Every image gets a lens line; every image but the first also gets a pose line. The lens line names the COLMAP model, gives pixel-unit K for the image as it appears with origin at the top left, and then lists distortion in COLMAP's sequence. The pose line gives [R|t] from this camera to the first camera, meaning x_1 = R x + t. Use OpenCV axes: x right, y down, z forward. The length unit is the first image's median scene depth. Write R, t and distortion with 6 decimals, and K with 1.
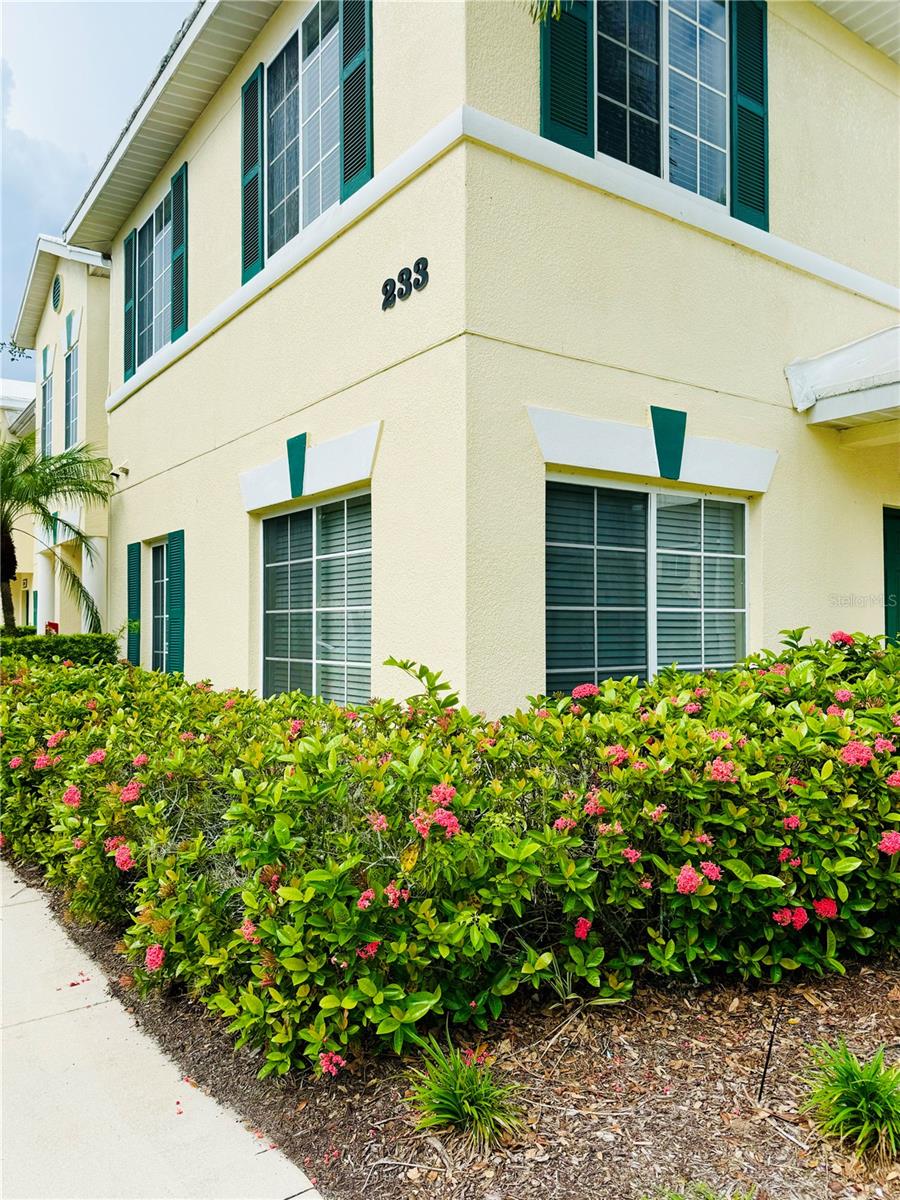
lens RADIAL K [[866.8, 0, 442.4], [0, 866.8, 606.5], [0, 0, 1]] dist [0.078508, -0.111405]
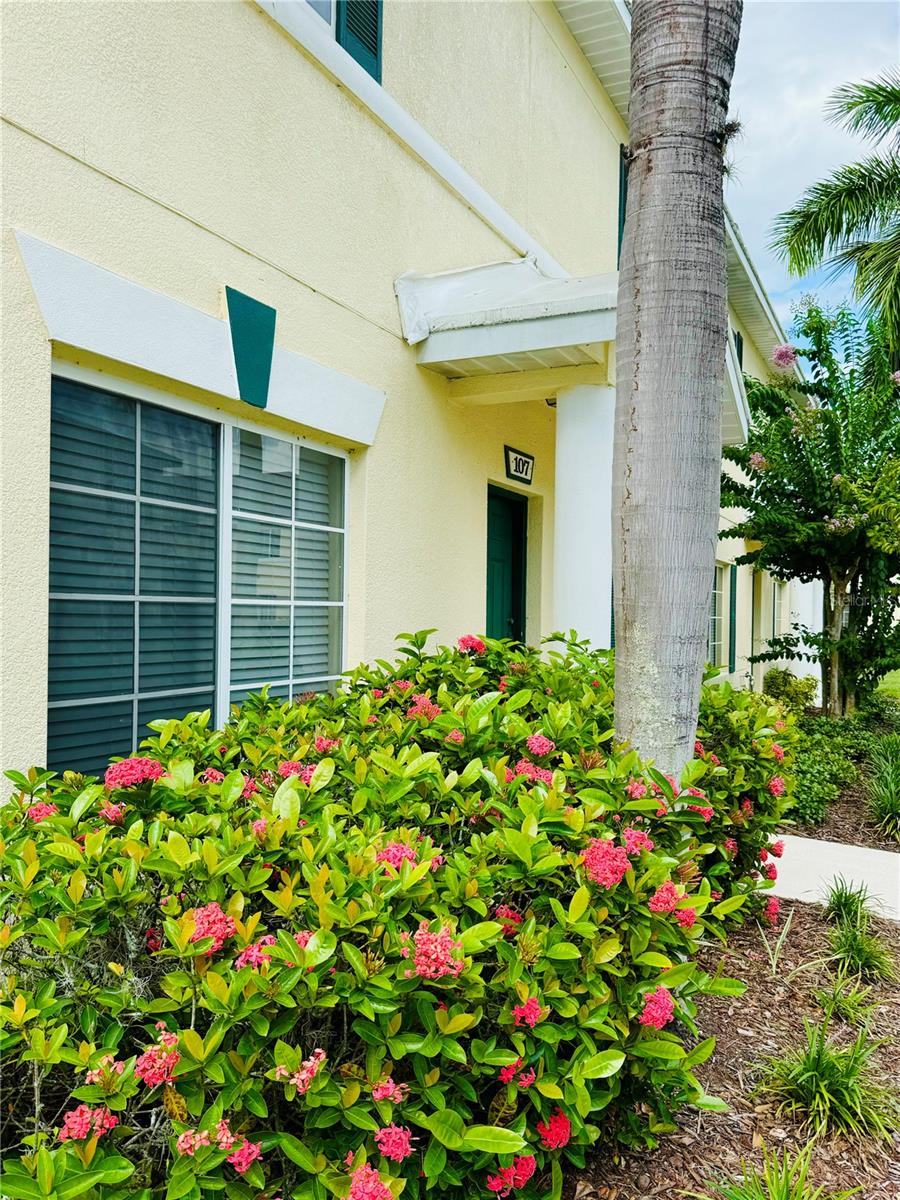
lens RADIAL K [[960.8, 0, 447.0], [0, 960.8, 621.9], [0, 0, 1]] dist [0.101703, -0.171057]
pose [[0.874249, 0.008647, 0.485400, 0.053134], [-0.025488, 0.999280, 0.028104, -0.009136], [-0.484808, -0.036942, 0.873840, 0.443895]]
